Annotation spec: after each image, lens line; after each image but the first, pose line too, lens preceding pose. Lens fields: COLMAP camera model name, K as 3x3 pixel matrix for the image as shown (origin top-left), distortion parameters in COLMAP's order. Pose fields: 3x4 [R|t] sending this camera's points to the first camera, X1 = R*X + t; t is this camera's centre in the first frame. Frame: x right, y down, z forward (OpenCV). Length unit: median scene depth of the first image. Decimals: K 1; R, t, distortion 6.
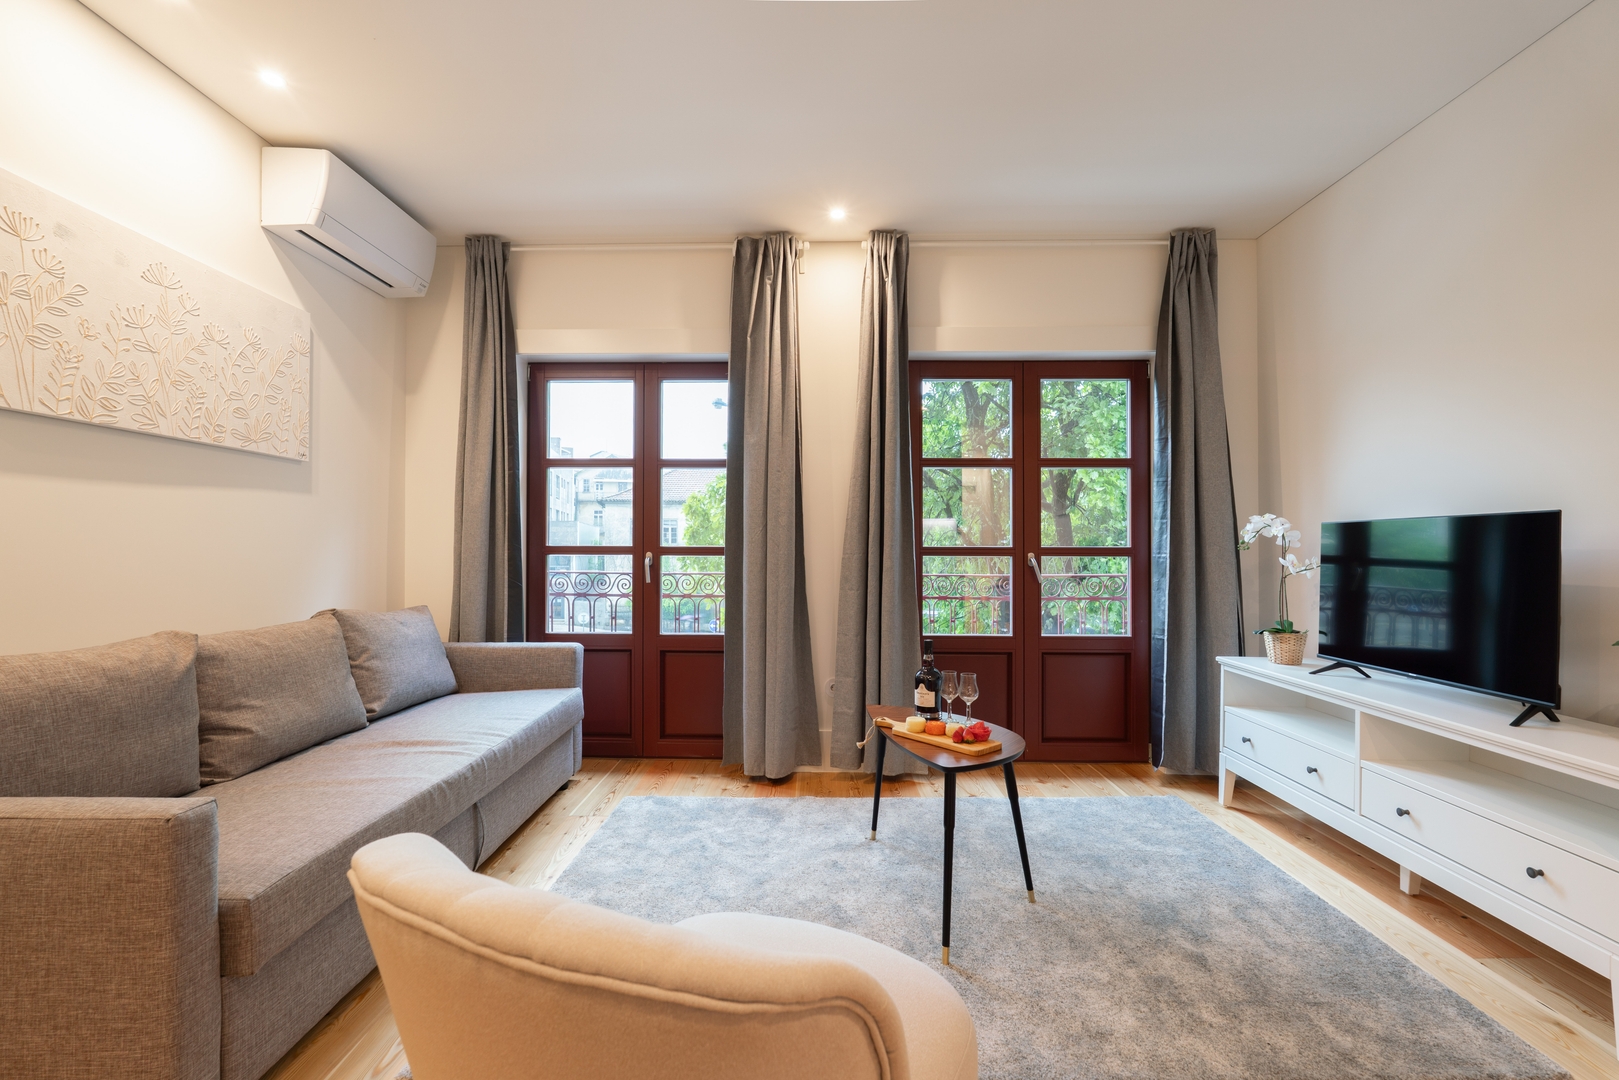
lens RADIAL K [[741.2, 0, 809.5], [0, 741.2, 540.0], [0, 0, 1]] dist [-0.008888, -0.000152]
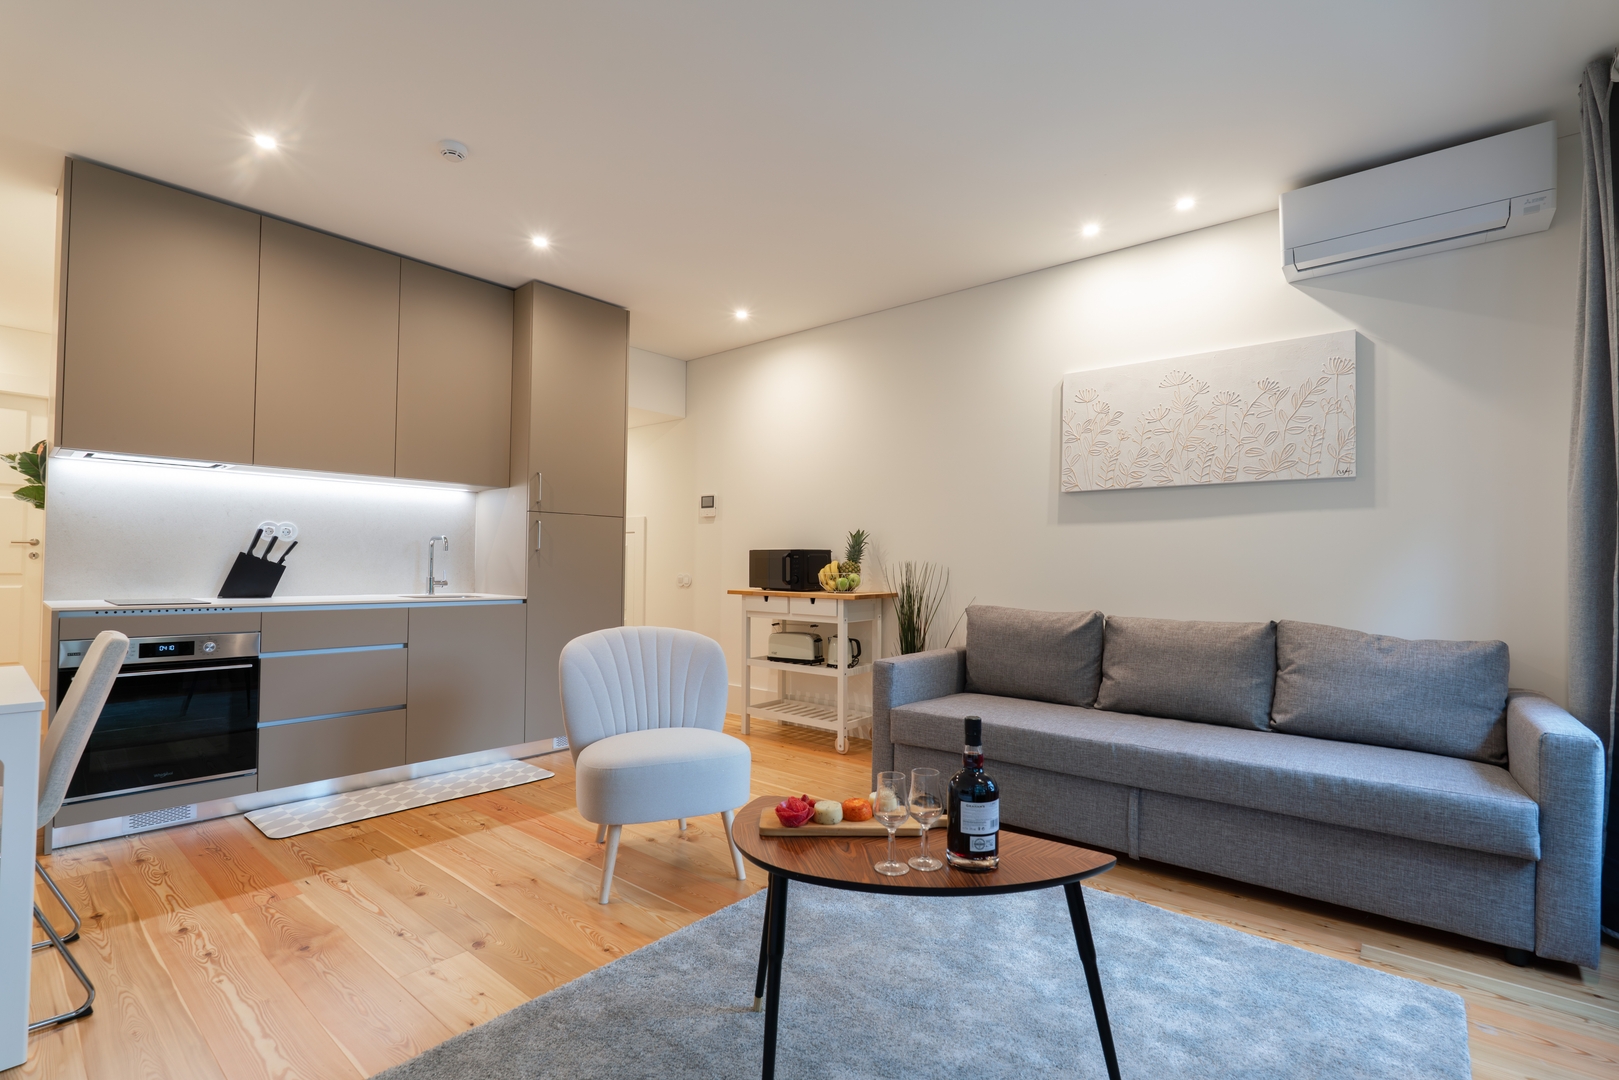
lens RADIAL K [[741.2, 0, 809.5], [0, 741.2, 540.0], [0, 0, 1]] dist [-0.008888, -0.000152]
pose [[-0.643692, -0.035902, -0.764442, 0.545141], [-0.003818, 0.999037, -0.043706, 0.025677], [0.765275, -0.025214, -0.643209, 1.046183]]
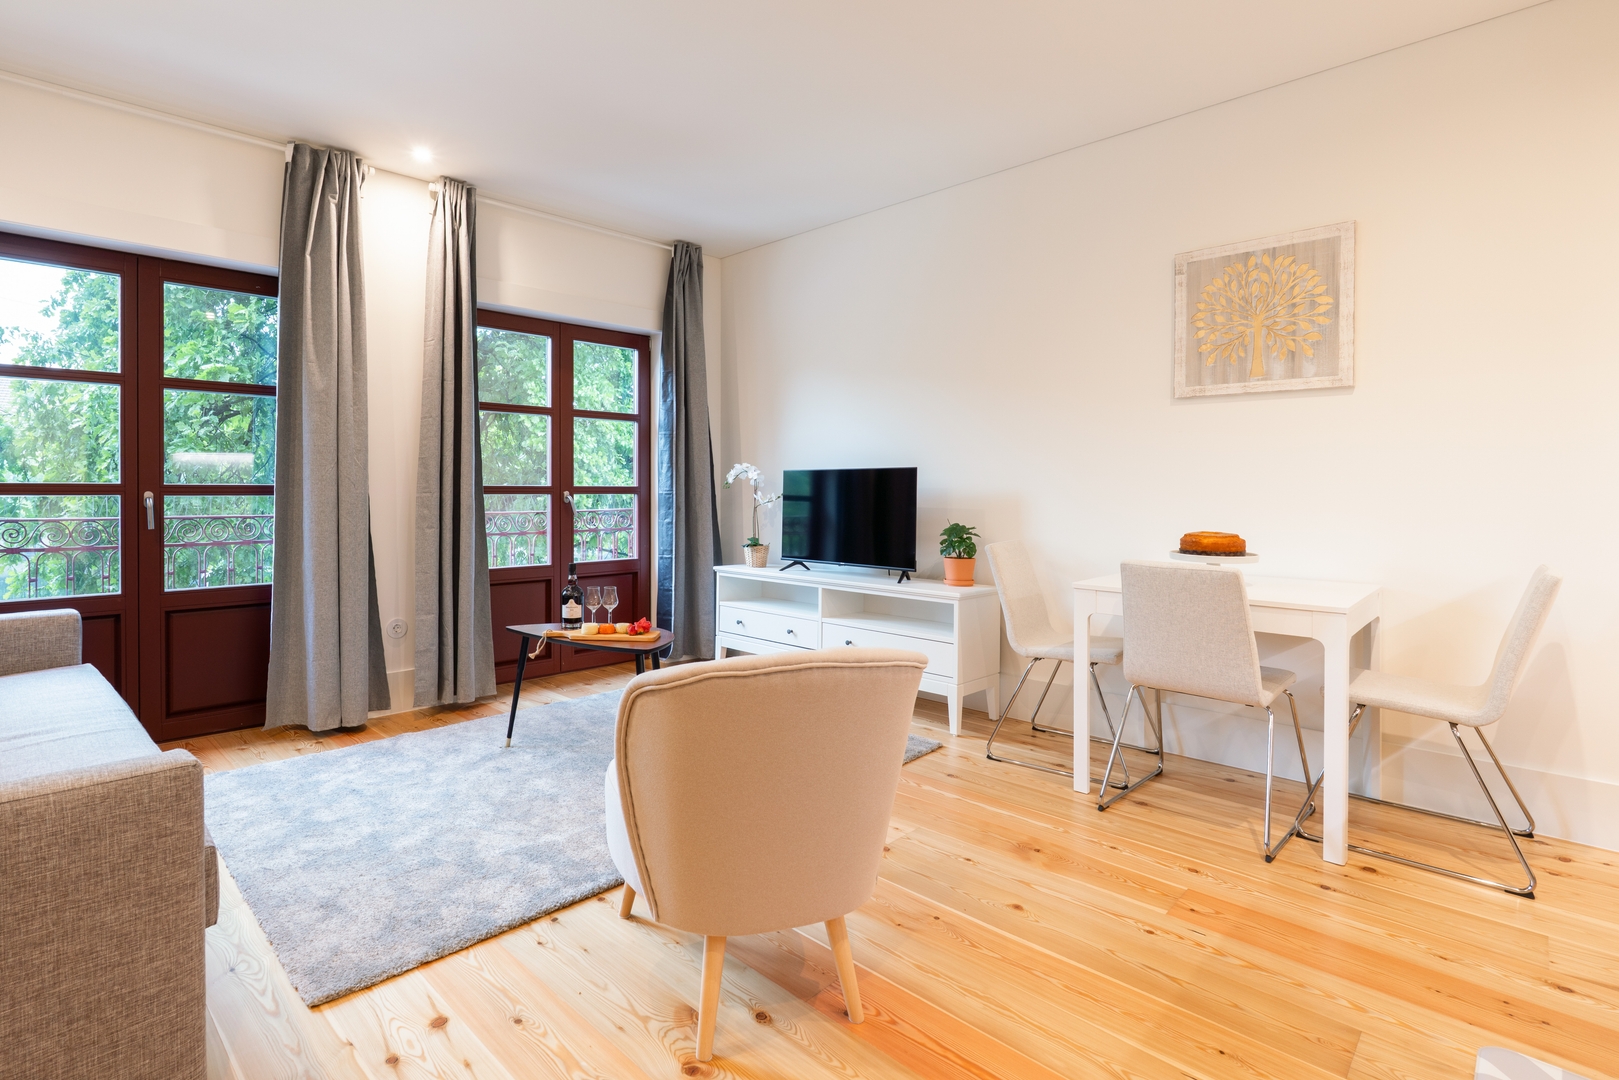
lens RADIAL K [[787.9, 0, 765.4], [0, 787.9, 495.3], [0, 0, 1]] dist [-0.016734, 0.000507]
pose [[0.706437, -0.006118, 0.707749, -0.426818], [-0.007532, 0.999841, 0.016161, 0.001846], [-0.707735, -0.016747, 0.706279, -0.097901]]
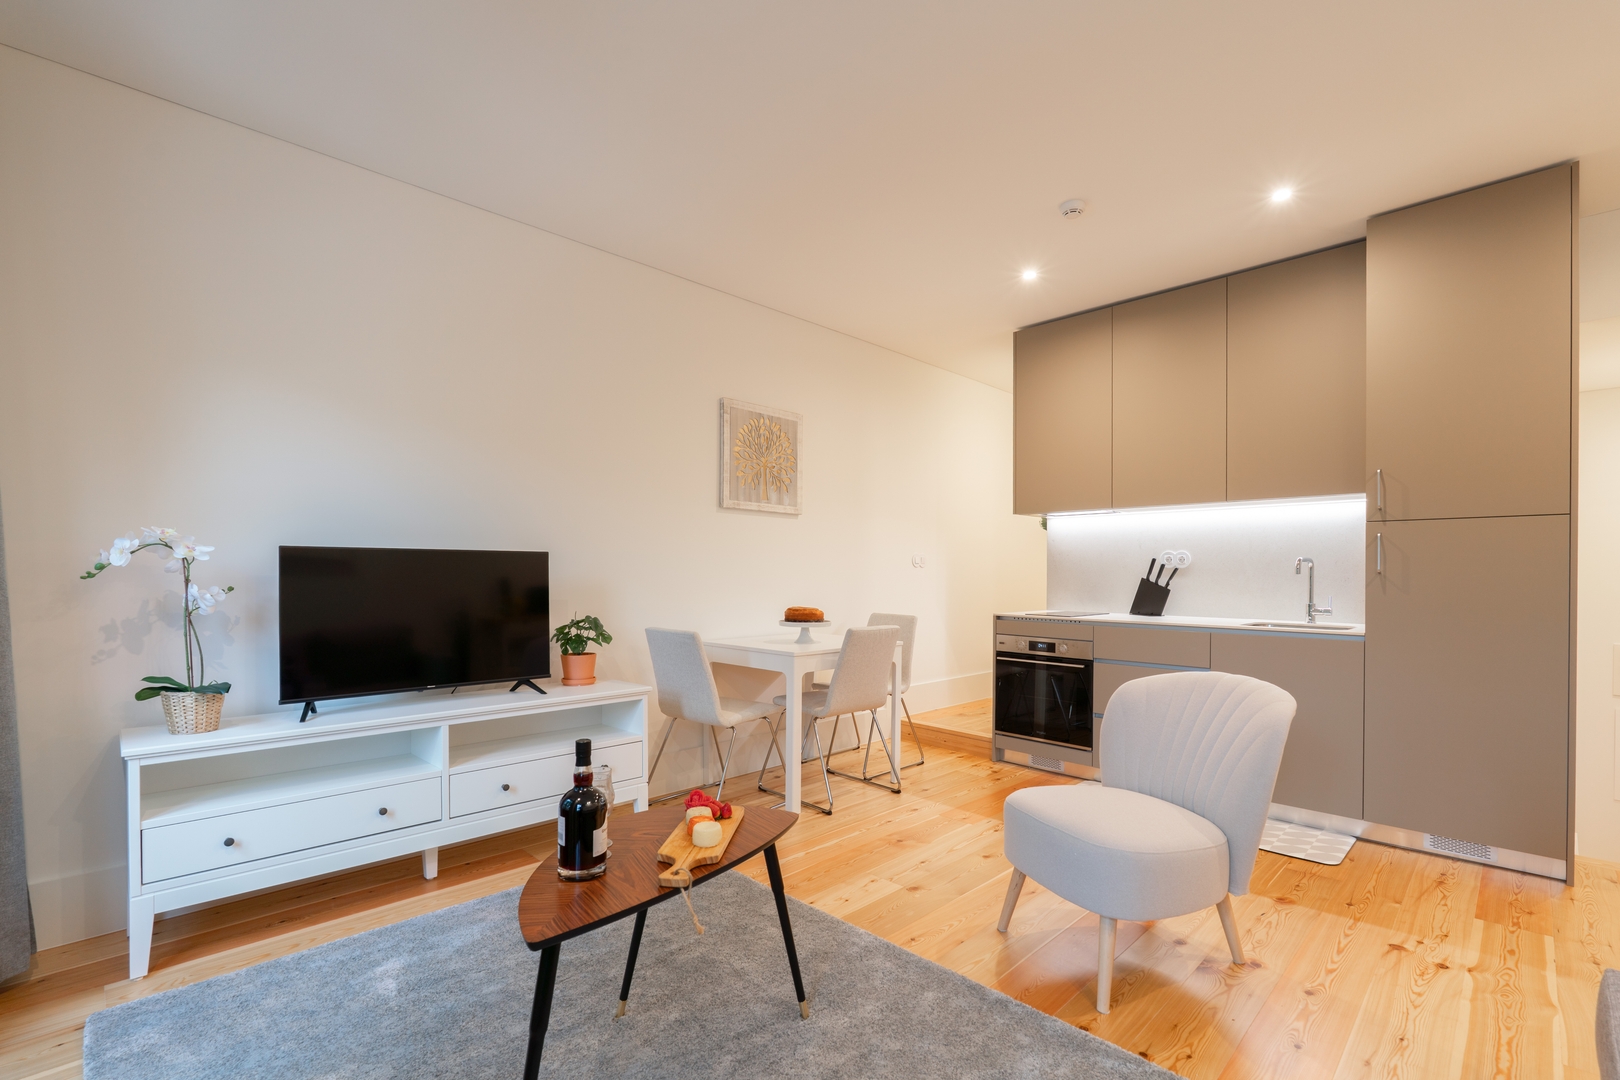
lens RADIAL K [[722.9, 0, 809.0], [0, 722.9, 575.6], [0, 0, 1]] dist [-0.001099, 0.000004]
pose [[-0.707817, -0.007517, 0.706356, -0.295205], [-0.013211, 0.999909, -0.002598, 0.005471], [-0.706272, -0.011170, -0.707852, 1.056523]]
